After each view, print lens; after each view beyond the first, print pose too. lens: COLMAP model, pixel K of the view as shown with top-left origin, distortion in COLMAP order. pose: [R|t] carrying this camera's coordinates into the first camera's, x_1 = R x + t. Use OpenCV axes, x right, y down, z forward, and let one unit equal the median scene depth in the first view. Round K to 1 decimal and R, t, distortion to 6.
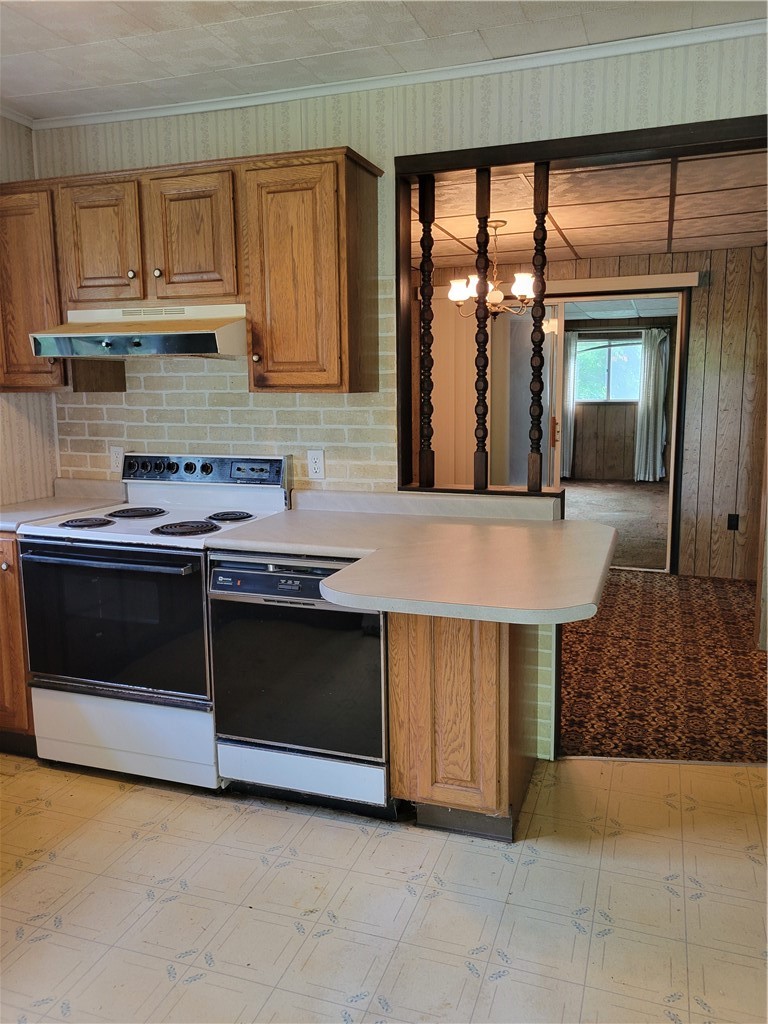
lens RADIAL K [[772.4, 0, 402.1], [0, 772.4, 499.2], [0, 0, 1]] dist [0.054889, -0.007537]
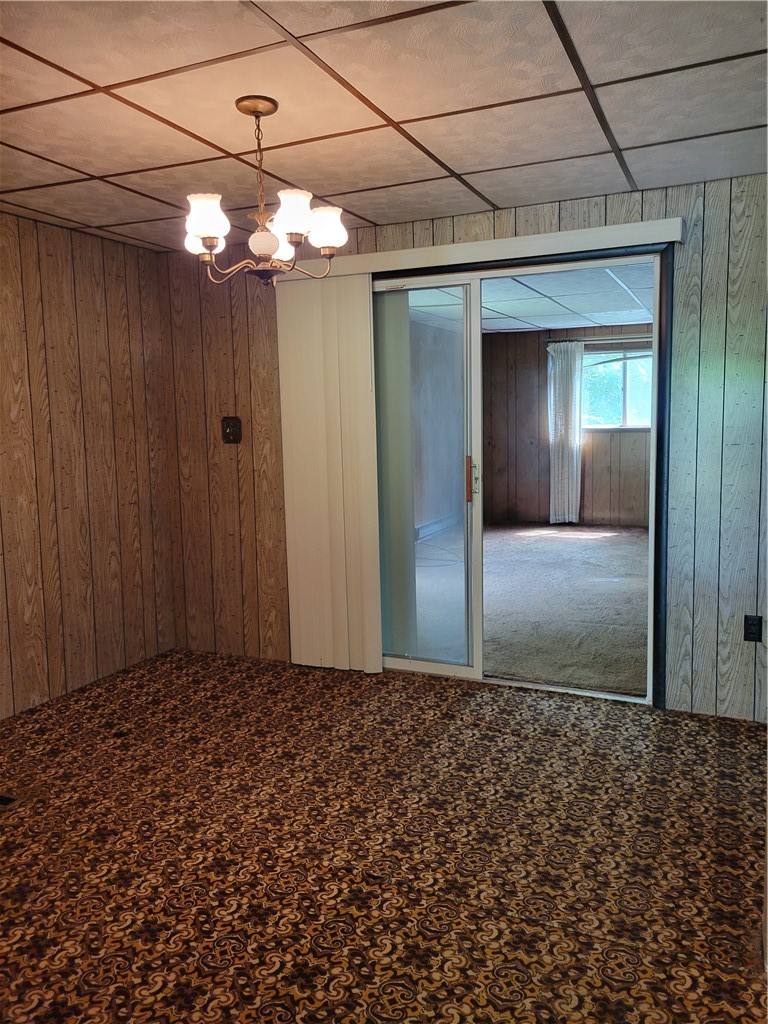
lens RADIAL K [[772.4, 0, 402.1], [0, 772.4, 499.2], [0, 0, 1]] dist [0.054889, -0.007537]
pose [[0.996718, -0.002828, -0.080898, 0.200634], [0.000099, 0.999431, -0.033717, -0.050227], [0.080947, 0.033599, 0.996152, 0.367167]]
